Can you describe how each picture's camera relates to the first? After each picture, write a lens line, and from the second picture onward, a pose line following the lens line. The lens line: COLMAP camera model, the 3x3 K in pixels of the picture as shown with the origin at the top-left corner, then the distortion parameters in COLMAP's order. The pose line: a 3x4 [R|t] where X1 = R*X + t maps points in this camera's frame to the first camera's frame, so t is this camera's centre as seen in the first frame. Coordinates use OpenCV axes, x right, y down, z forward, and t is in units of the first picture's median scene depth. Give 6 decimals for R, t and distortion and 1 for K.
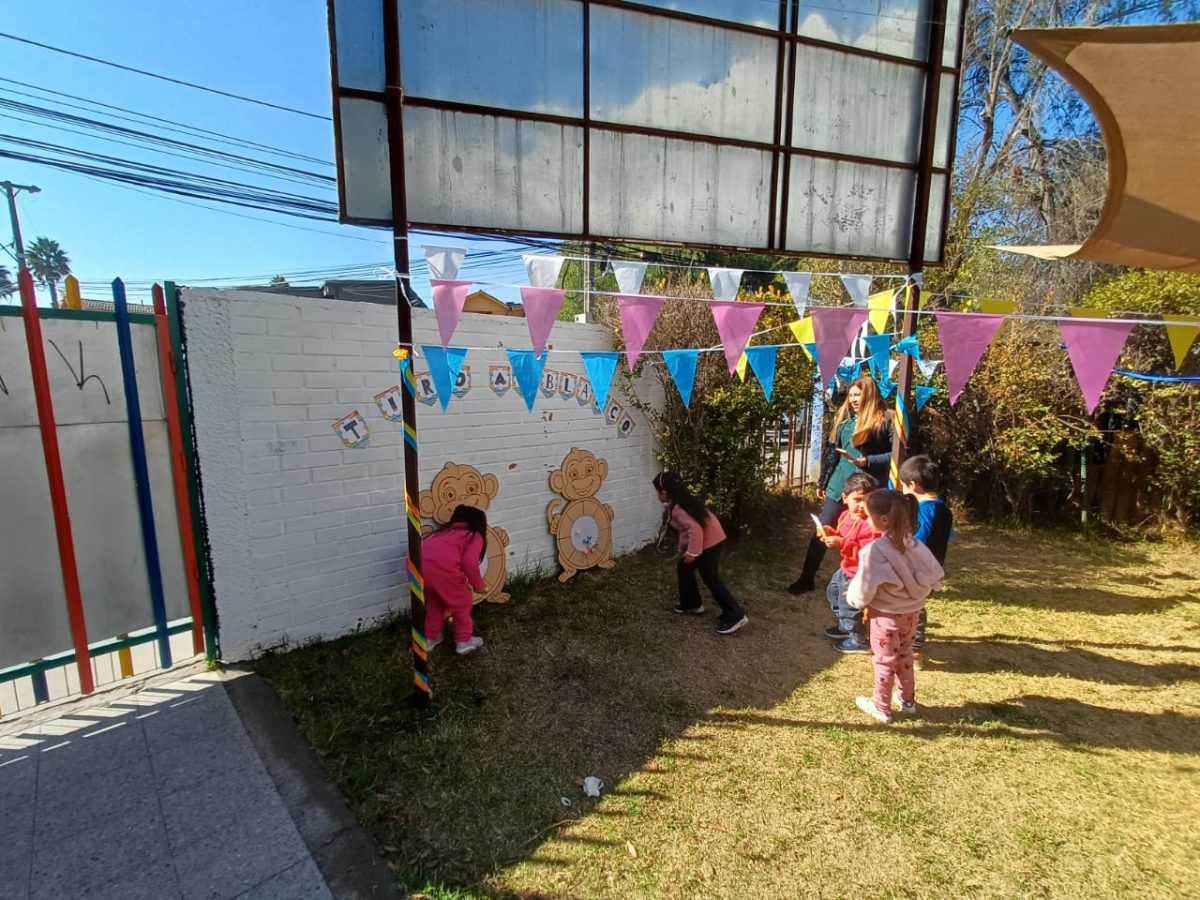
lens RADIAL K [[489.0, 0, 598.2], [0, 489.0, 452.5], [0, 0, 1]] dist [-0.000436, 0.004014]
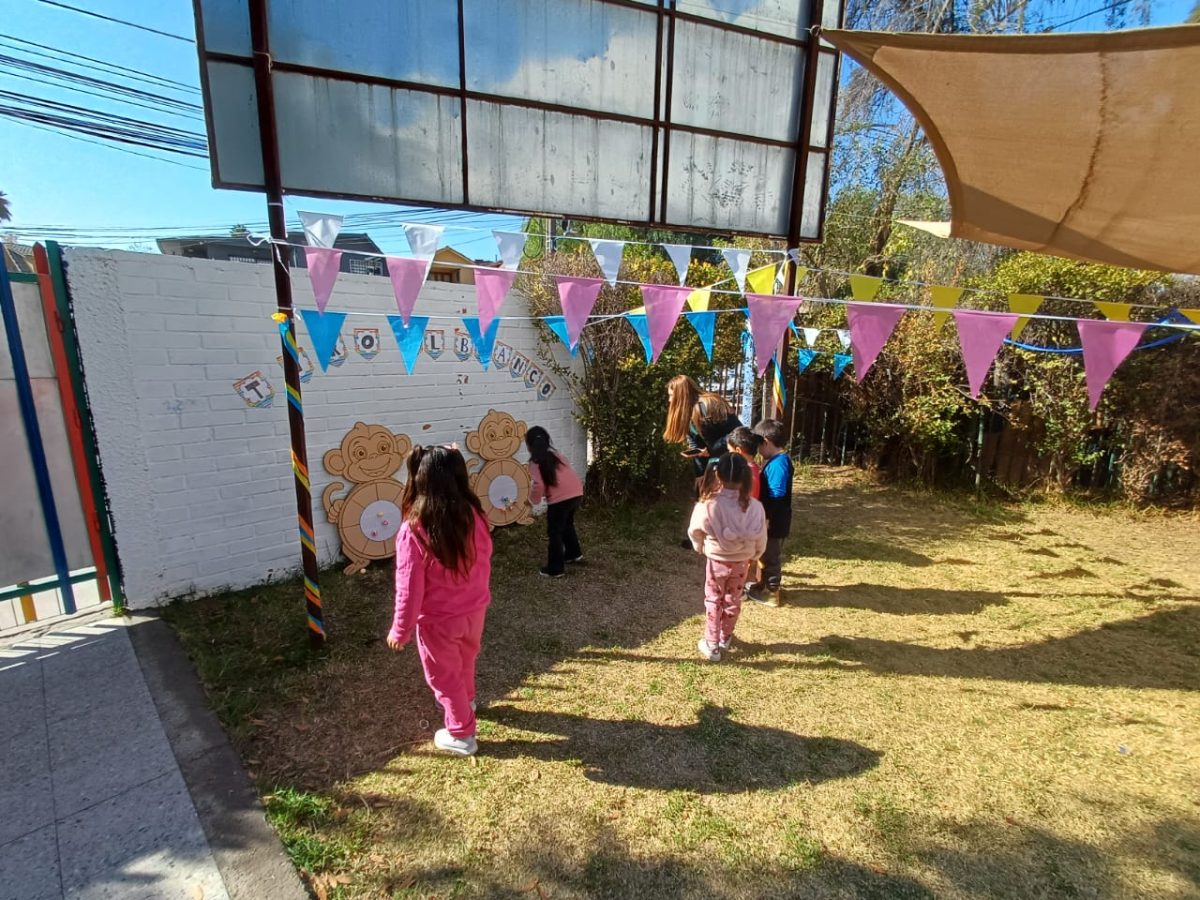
lens RADIAL K [[487.5, 0, 586.5], [0, 487.5, 444.2], [0, 0, 1]] dist [-0.002343, 0.004084]
pose [[0.999287, 0.009225, 0.036618, 0.189651], [-0.011405, 0.998146, 0.059783, -0.001664], [-0.035998, -0.060158, 0.997540, -0.070299]]
